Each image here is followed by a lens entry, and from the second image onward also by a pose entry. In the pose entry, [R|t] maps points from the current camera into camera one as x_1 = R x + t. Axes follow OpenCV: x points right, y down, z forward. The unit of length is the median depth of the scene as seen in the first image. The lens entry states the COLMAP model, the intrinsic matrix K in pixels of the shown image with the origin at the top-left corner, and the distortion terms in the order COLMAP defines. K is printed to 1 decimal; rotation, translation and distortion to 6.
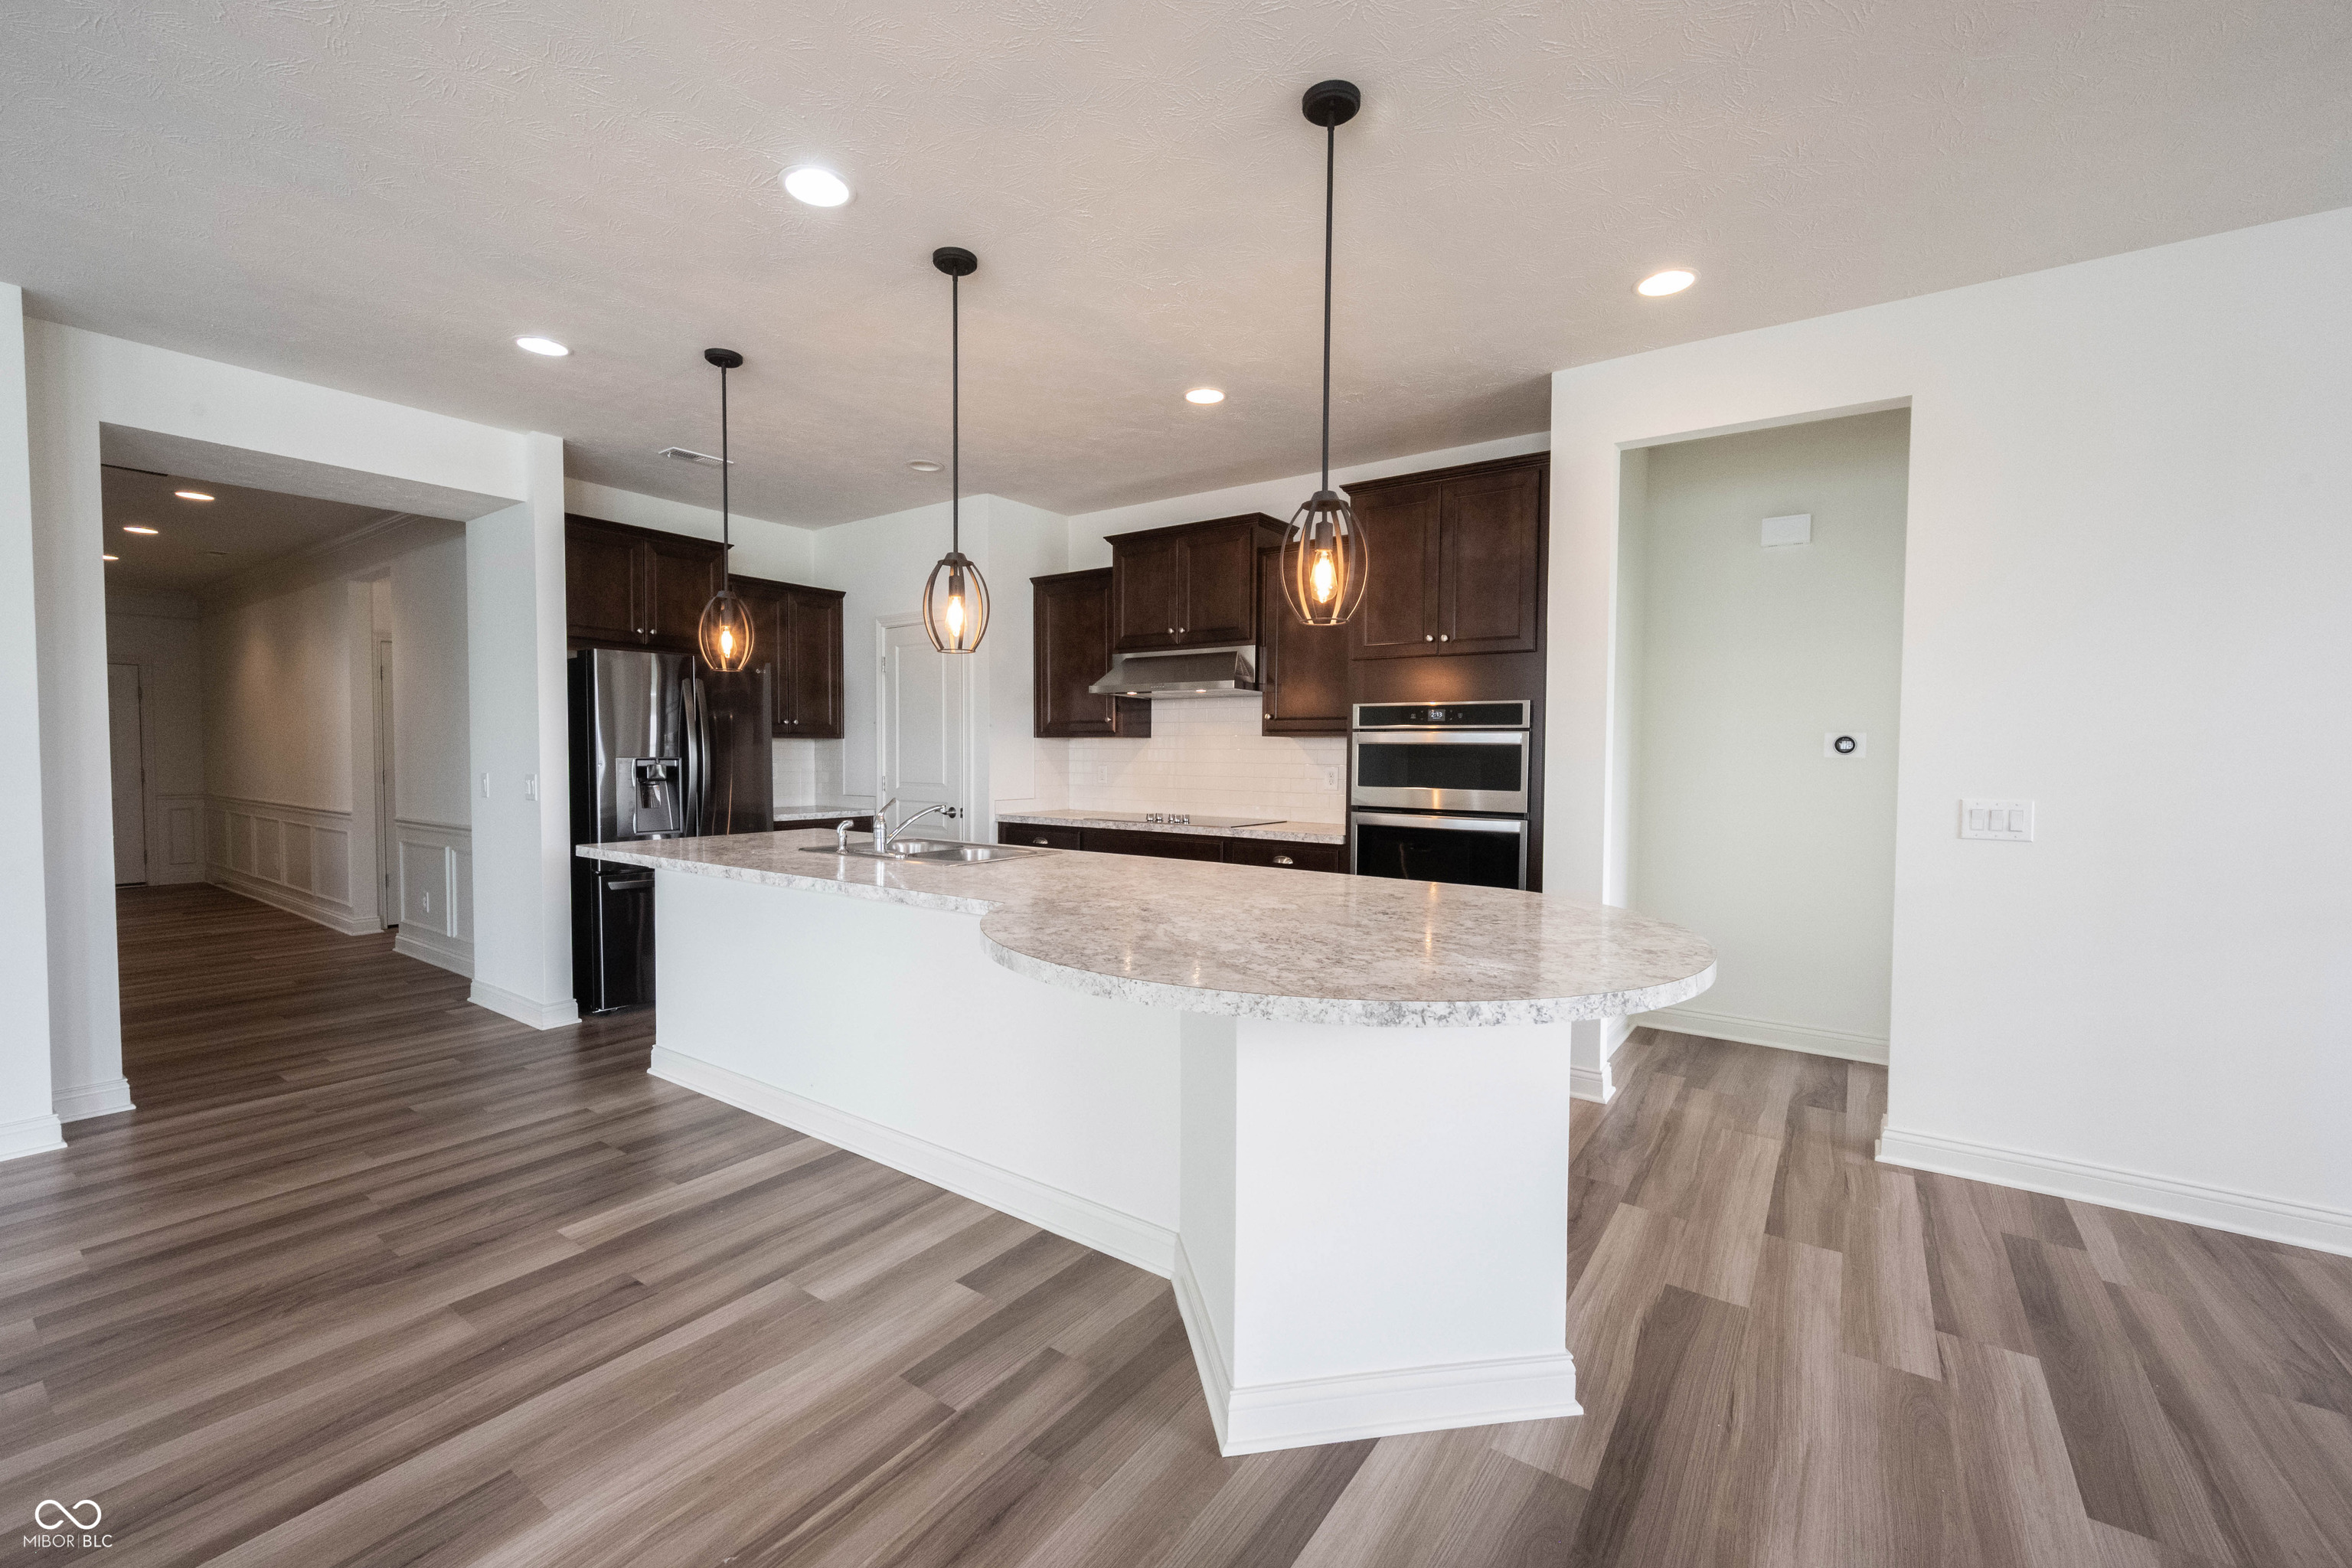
lens RADIAL K [[962.5, 0, 1176.0], [0, 962.5, 784.0], [0, 0, 1]] dist [0.000613, -0.000283]
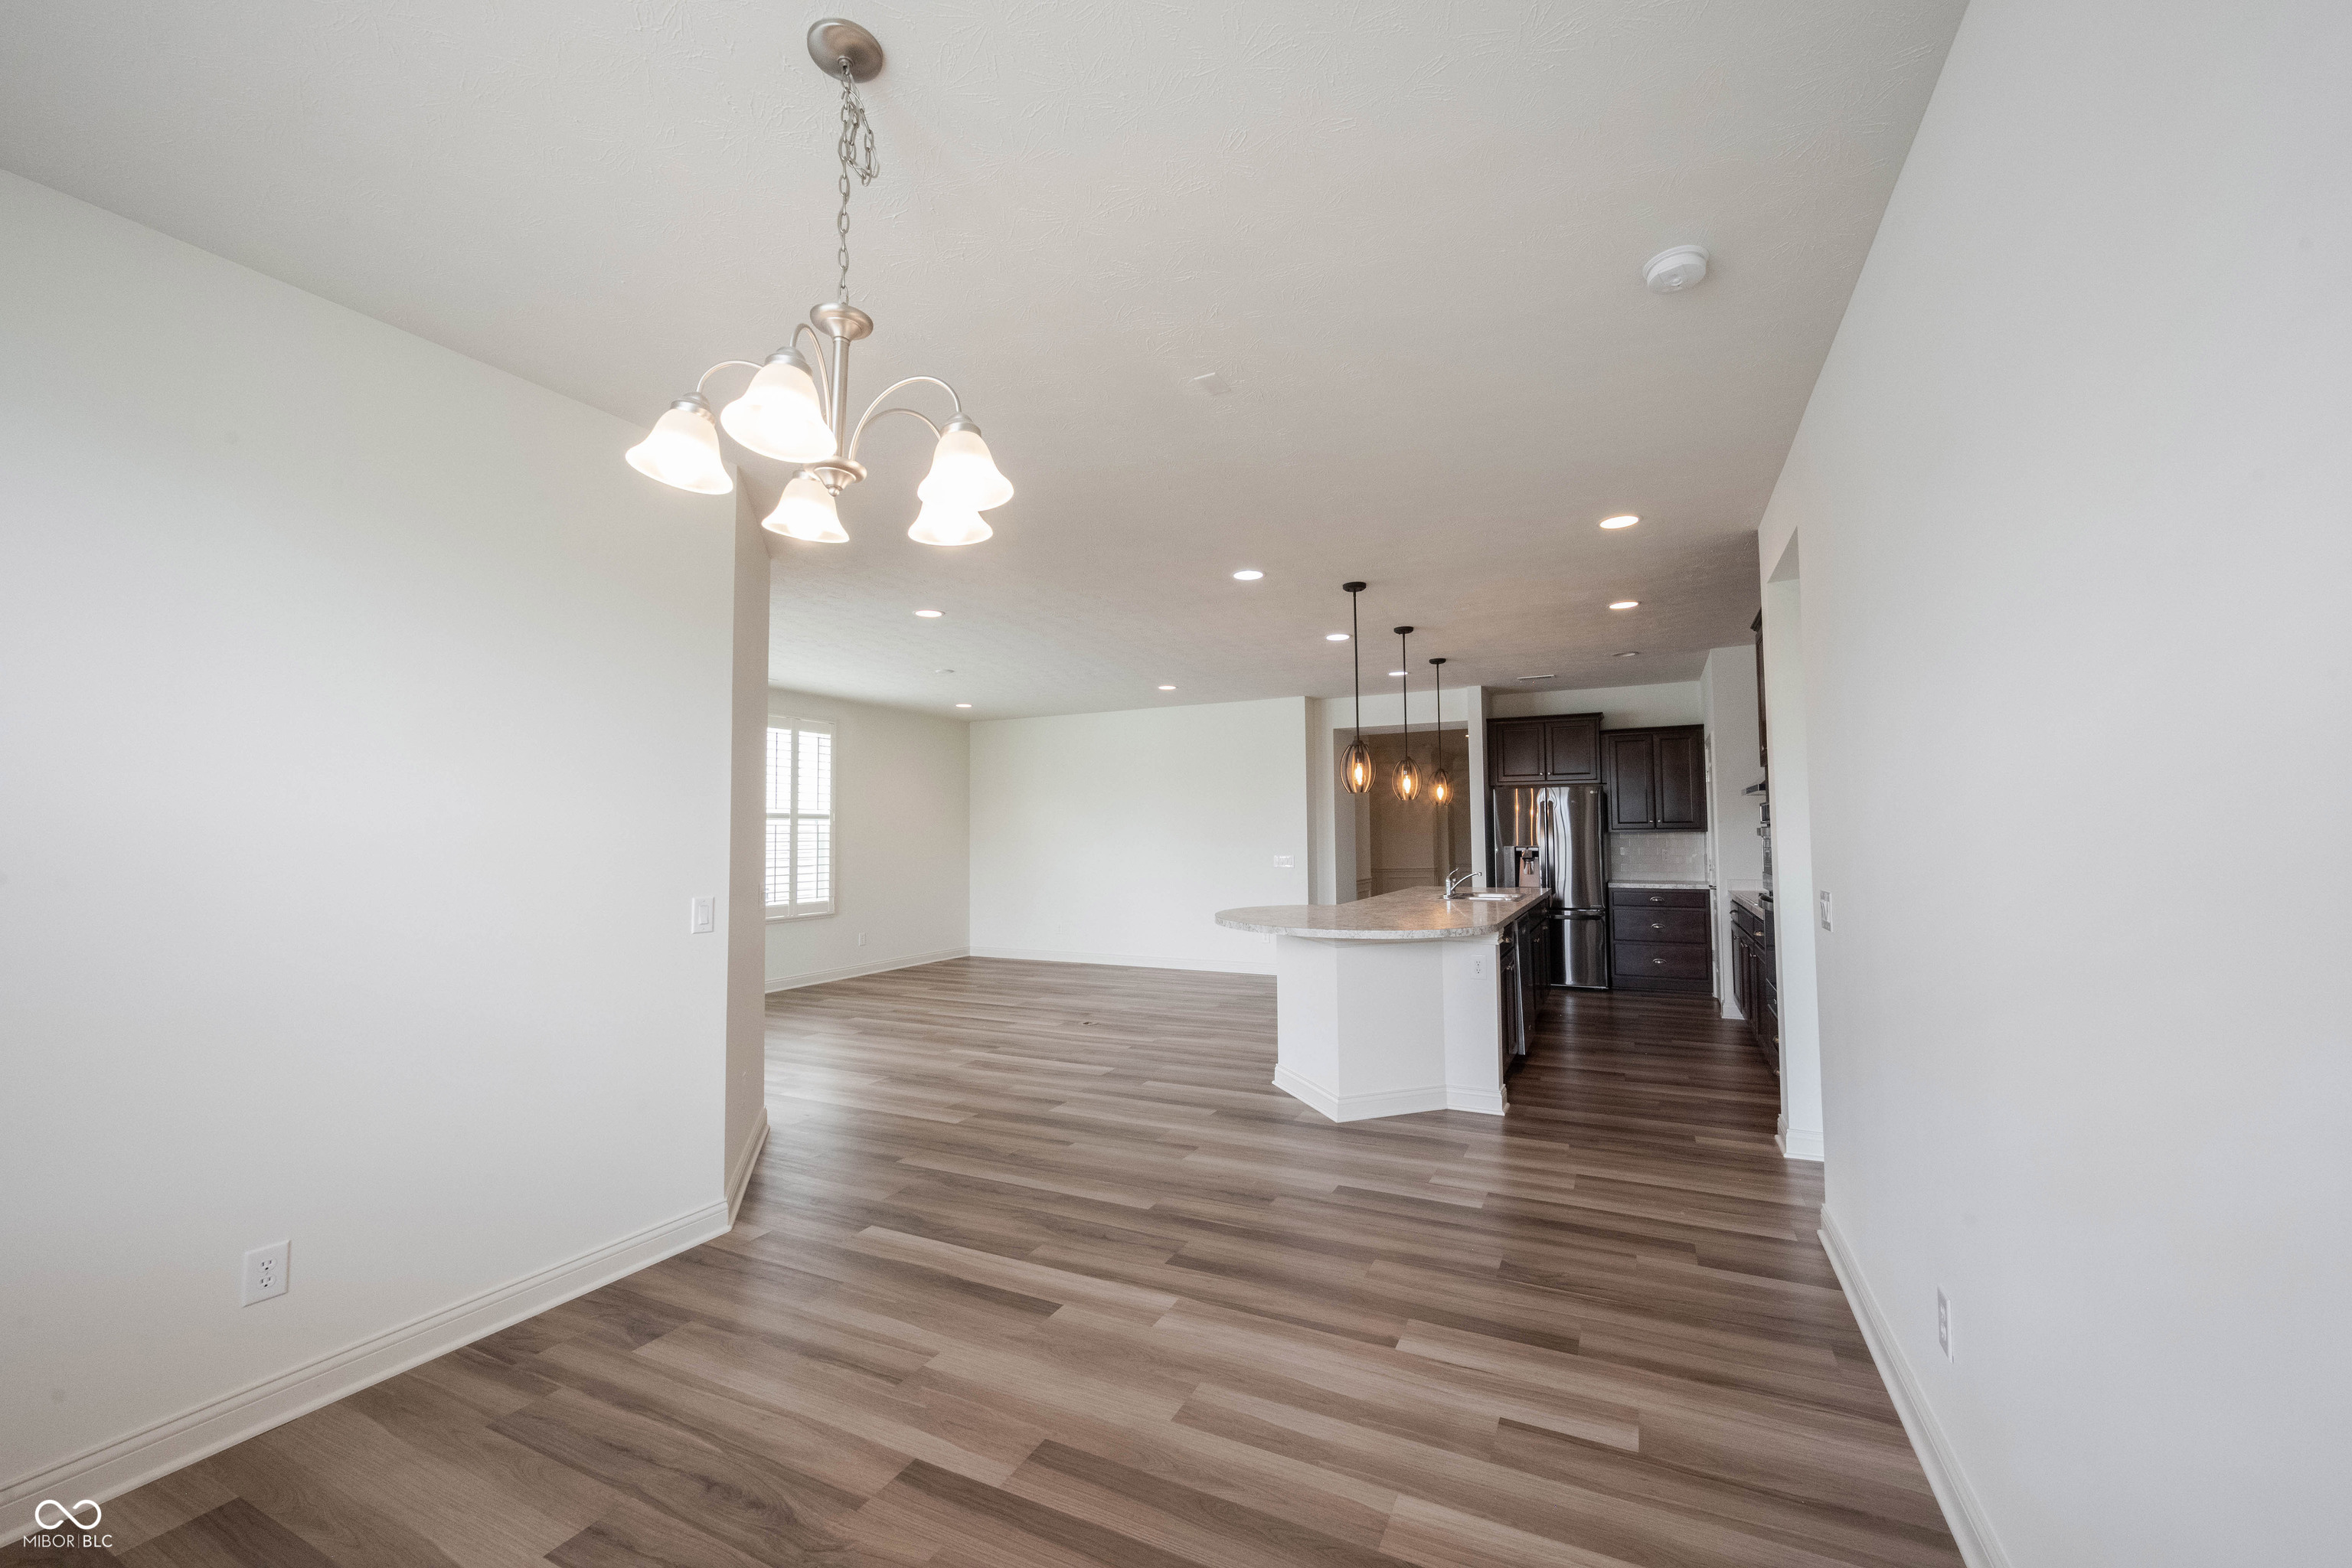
lens RADIAL K [[927.1, 0, 1168.6], [0, 927.1, 788.7], [0, 0, 1]] dist [-0.000625, 0.000050]
pose [[0.144928, -0.058313, -0.987722, 1.376357], [-0.025432, 0.997712, -0.062635, -0.011052], [0.989115, 0.034197, 0.143113, 0.113247]]
